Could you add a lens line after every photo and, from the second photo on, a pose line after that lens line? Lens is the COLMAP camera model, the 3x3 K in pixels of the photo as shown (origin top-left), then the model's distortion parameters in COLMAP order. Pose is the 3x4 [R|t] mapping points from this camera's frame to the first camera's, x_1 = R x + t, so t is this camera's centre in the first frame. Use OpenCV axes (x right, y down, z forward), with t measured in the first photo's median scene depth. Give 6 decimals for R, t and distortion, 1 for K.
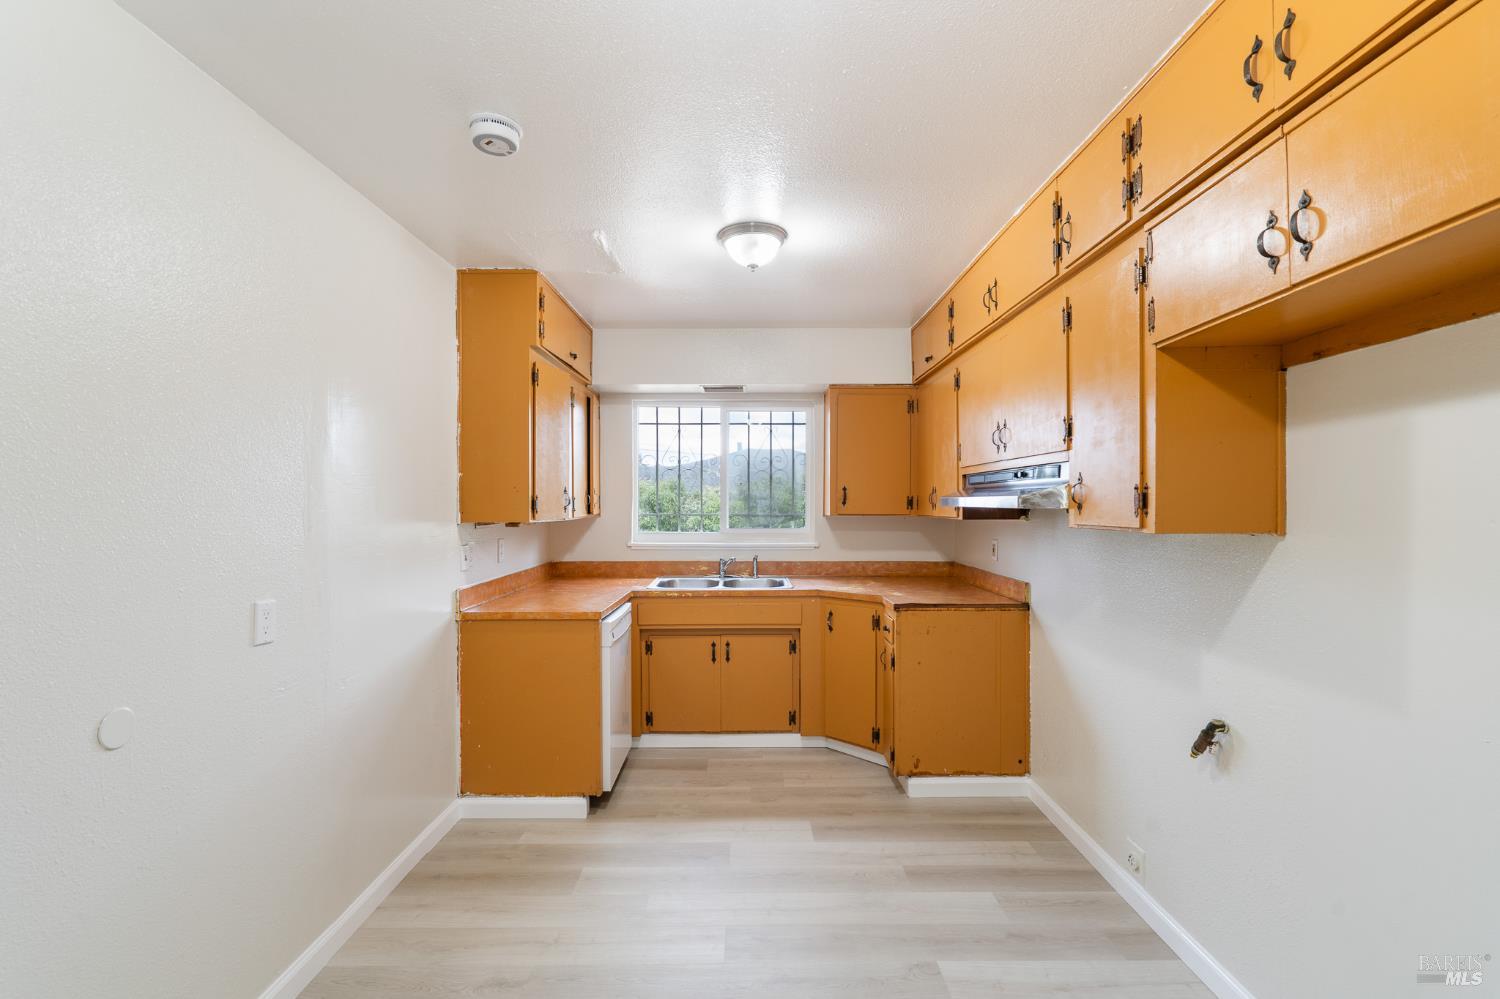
lens RADIAL K [[681.4, 0, 750.9], [0, 681.4, 502.4], [0, 0, 1]] dist [-0.004597, 0.004376]
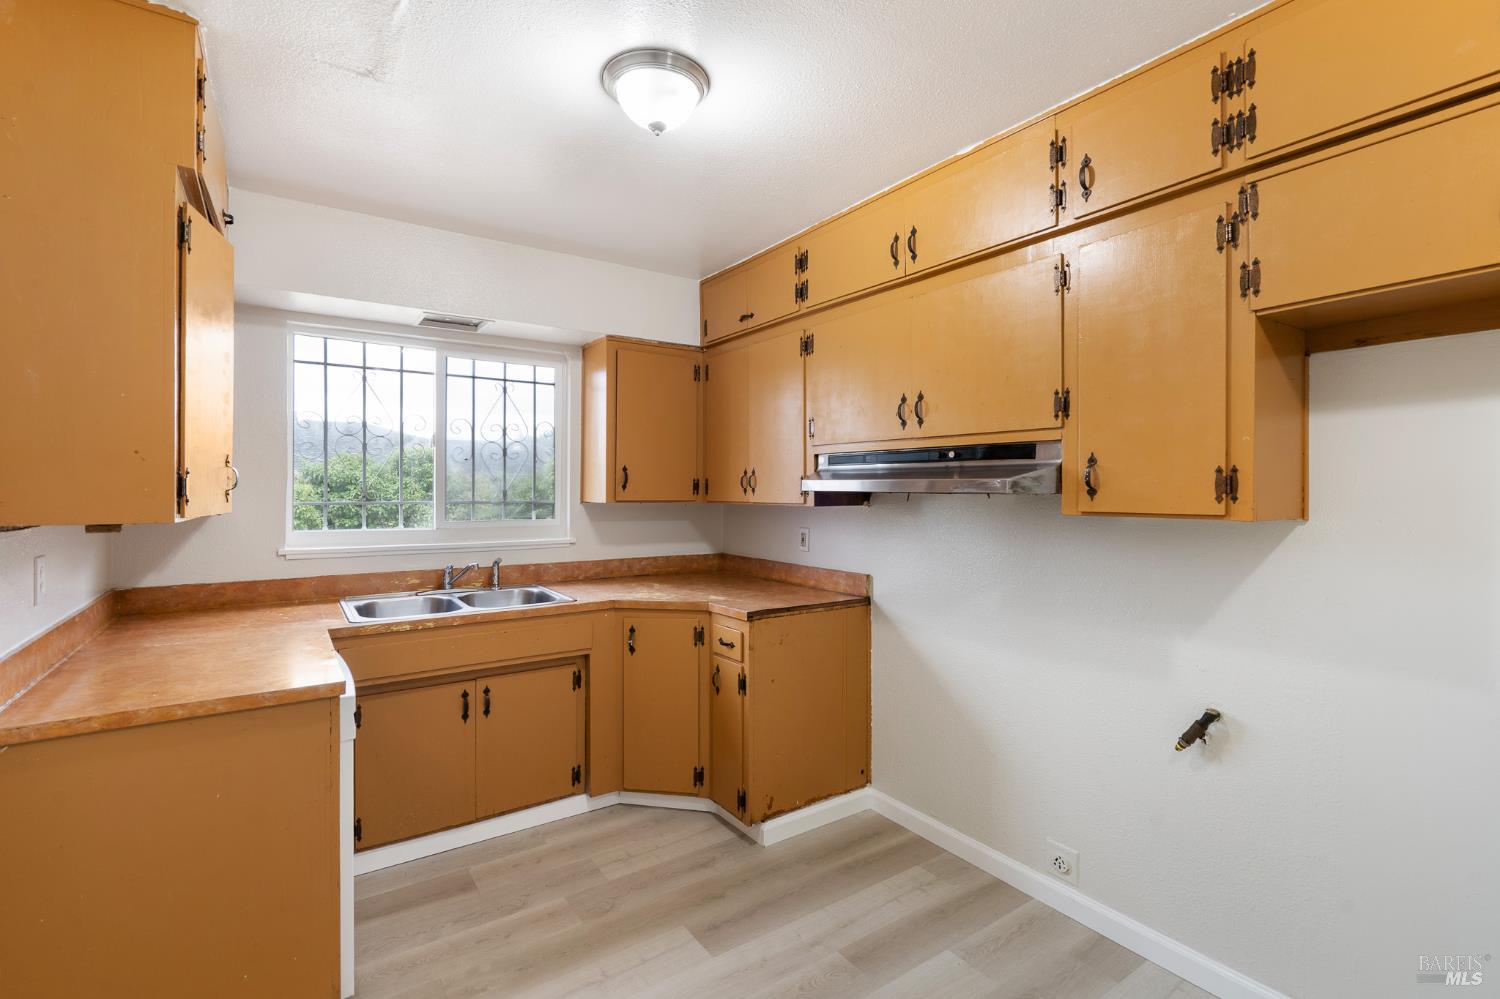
lens RADIAL K [[685.3, 0, 752.7], [0, 685.3, 488.3], [0, 0, 1]] dist [-0.005111, 0.000887]
pose [[0.825210, 0.002716, 0.564819, -0.214835], [-0.003690, 0.999993, 0.000584, 0.001874], [-0.564814, -0.002566, 0.825214, 0.291776]]
